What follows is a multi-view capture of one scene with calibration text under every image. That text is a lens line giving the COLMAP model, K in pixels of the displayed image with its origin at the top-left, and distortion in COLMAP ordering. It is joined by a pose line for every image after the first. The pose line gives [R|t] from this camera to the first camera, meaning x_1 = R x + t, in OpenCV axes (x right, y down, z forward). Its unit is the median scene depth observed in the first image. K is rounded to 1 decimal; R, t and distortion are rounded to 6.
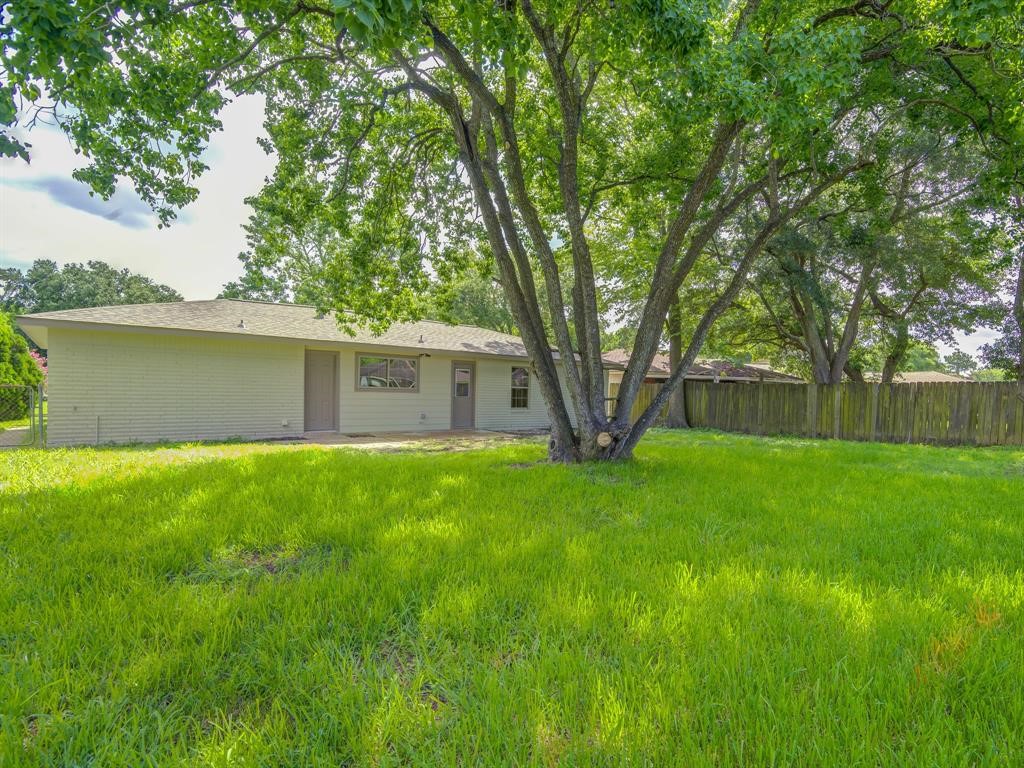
lens RADIAL K [[528.7, 0, 520.1], [0, 528.7, 396.6], [0, 0, 1]] dist [-0.001083, 0.000091]
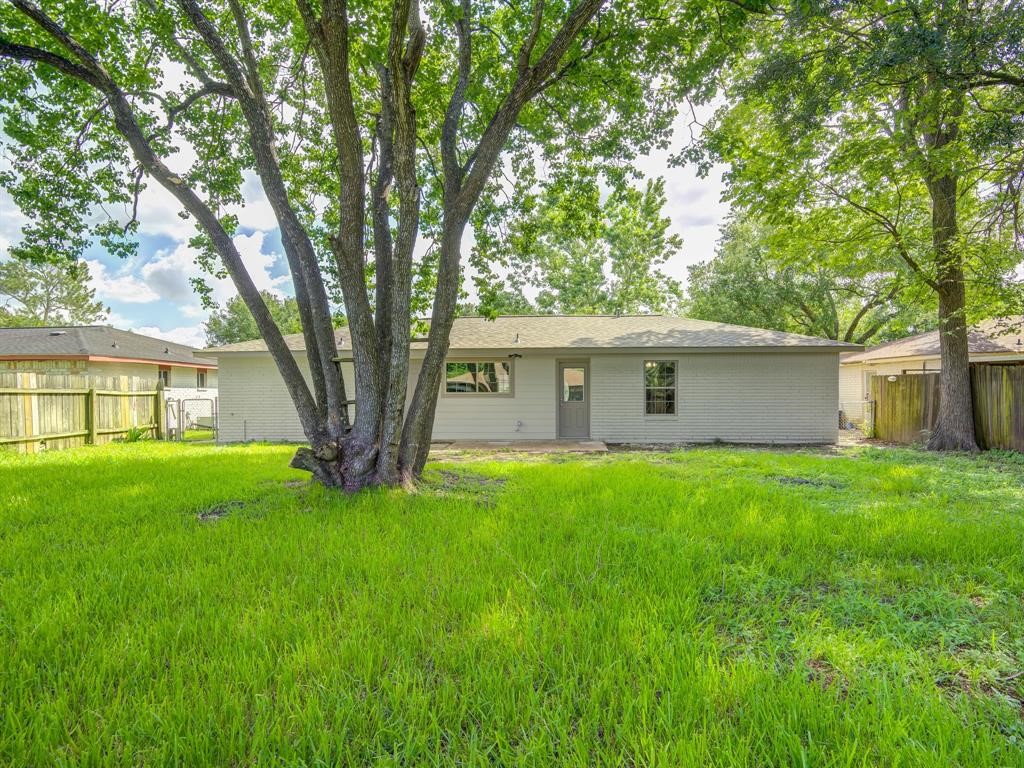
lens RADIAL K [[528.7, 0, 520.1], [0, 528.7, 396.6], [0, 0, 1]] dist [-0.001083, 0.000091]
pose [[0.737834, -0.019827, -0.674690, 0.408641], [0.013562, 0.999802, -0.014550, 0.004617], [0.674845, 0.001585, 0.737957, 0.323863]]
